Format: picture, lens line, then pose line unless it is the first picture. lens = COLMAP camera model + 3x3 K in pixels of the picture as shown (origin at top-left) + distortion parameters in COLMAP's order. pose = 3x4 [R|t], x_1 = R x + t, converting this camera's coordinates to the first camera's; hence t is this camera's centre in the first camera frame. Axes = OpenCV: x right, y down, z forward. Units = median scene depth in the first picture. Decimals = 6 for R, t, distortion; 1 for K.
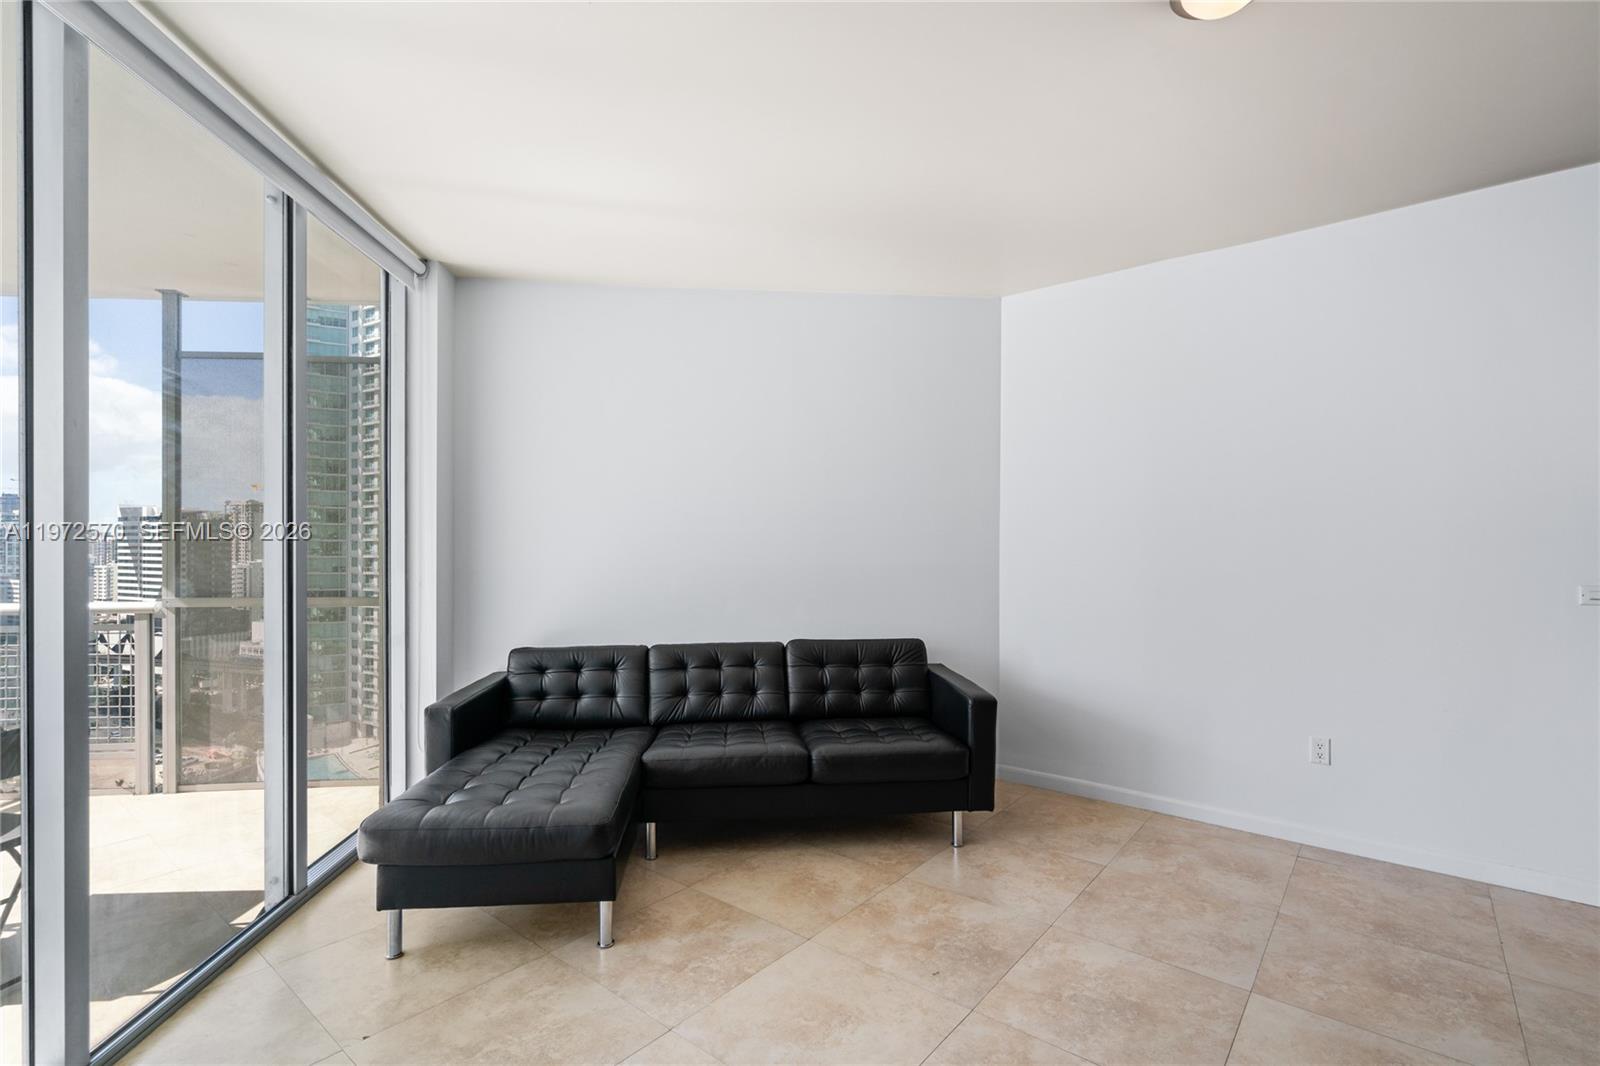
lens RADIAL K [[729.1, 0, 797.8], [0, 729.1, 539.7], [0, 0, 1]] dist [-0.011447, 0.005438]
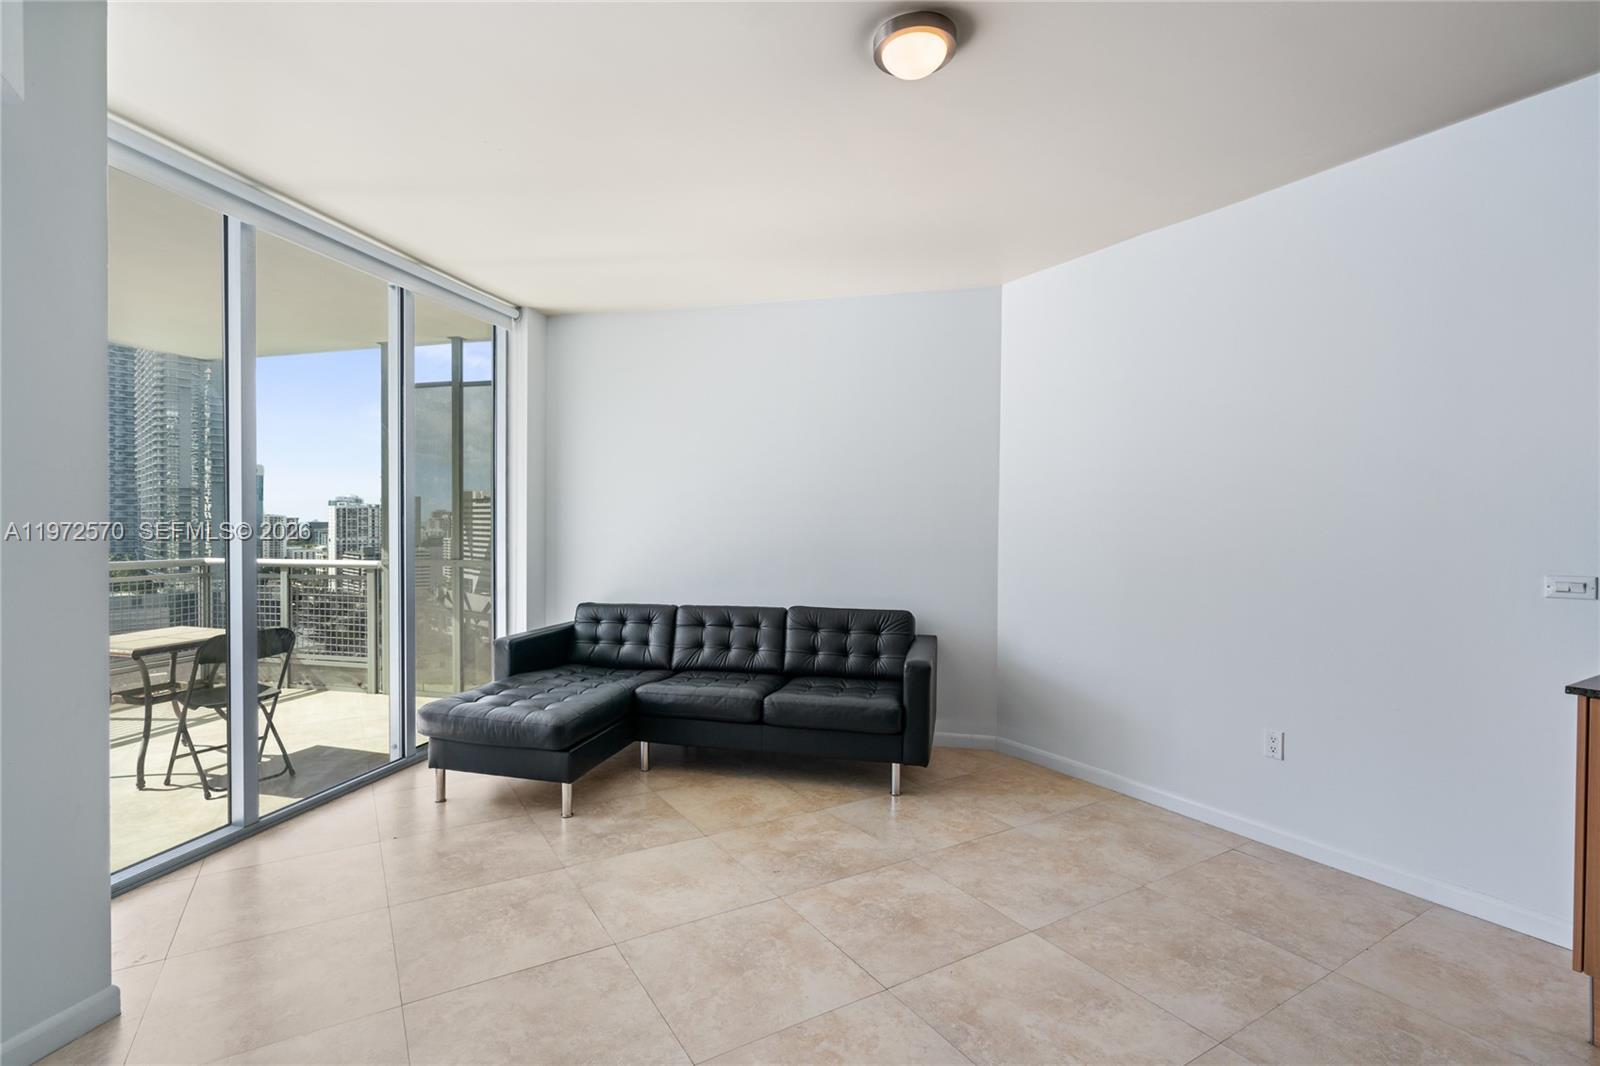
lens RADIAL K [[729.1, 0, 768.2], [0, 729.1, 531.7], [0, 0, 1]] dist [-0.011447, 0.005438]
pose [[0.939275, 0.009305, -0.343038, 0.417086], [-0.003614, 0.999845, 0.017226, -0.000342], [0.343146, -0.014940, 0.939163, -0.108560]]
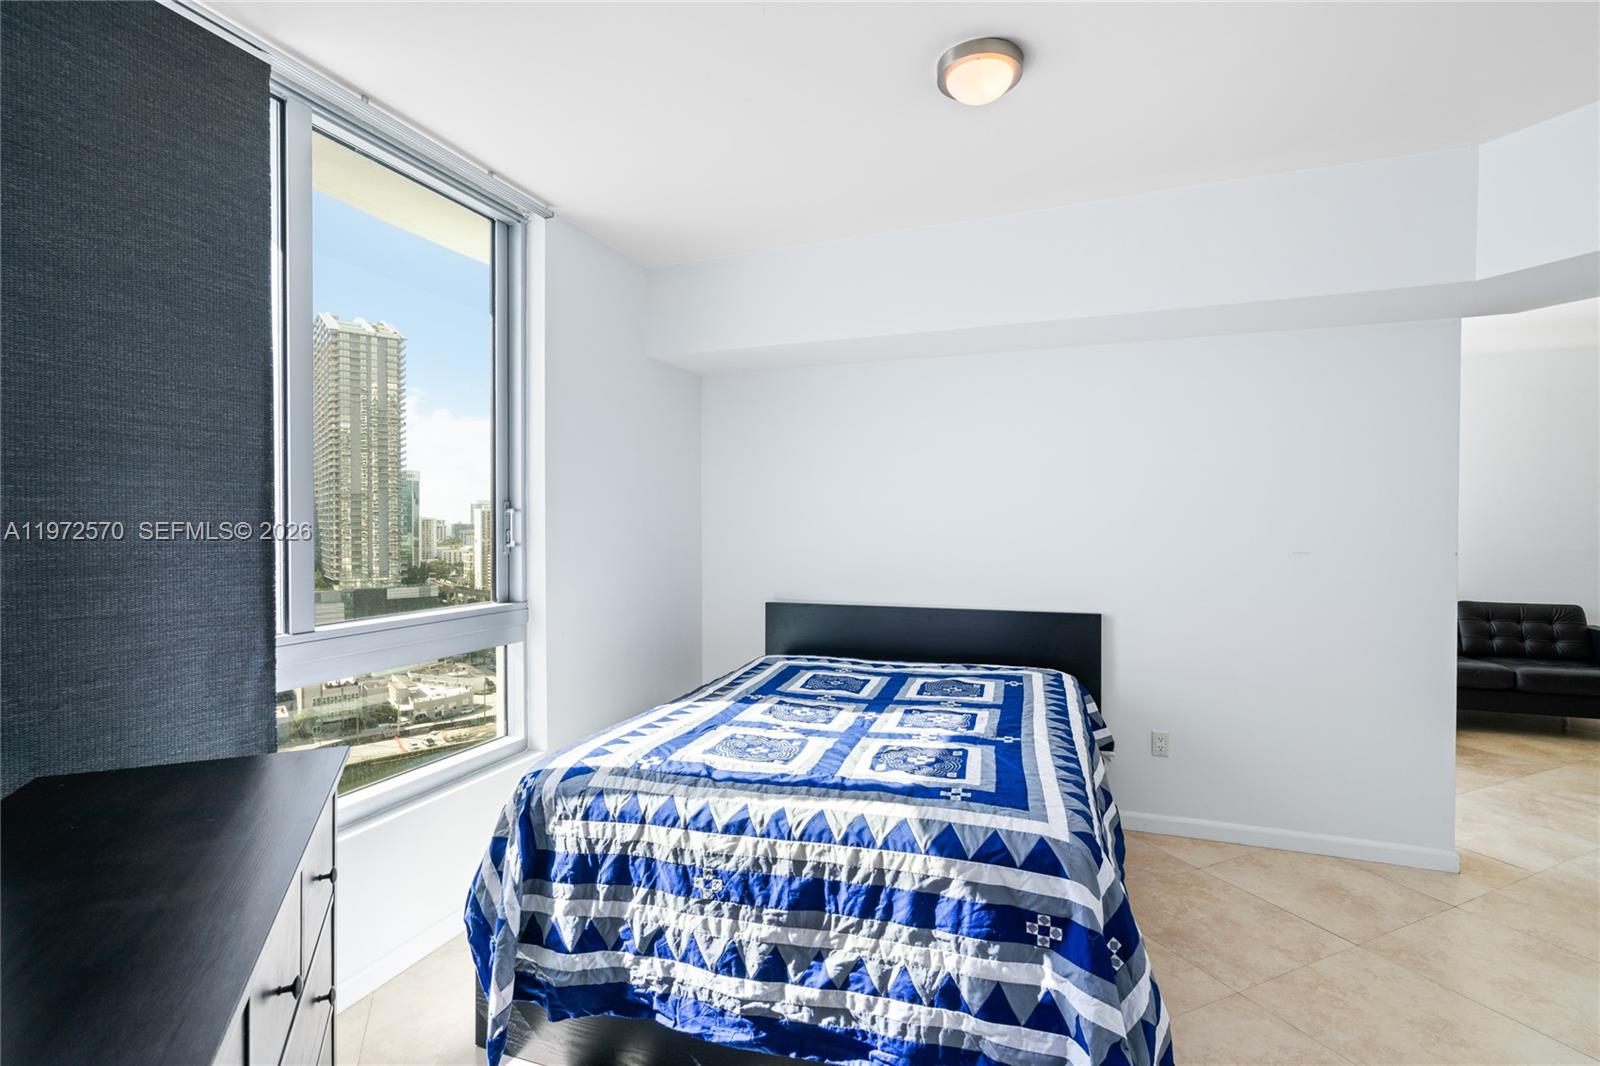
lens RADIAL K [[729.1, 0, 806.5], [0, 729.1, 528.5], [0, 0, 1]] dist [-0.011447, 0.005438]
pose [[0.893234, 0.003417, -0.449580, -0.616470], [0.002768, 0.999910, 0.013100, -0.033268], [0.449584, -0.012946, 0.893144, -1.020293]]
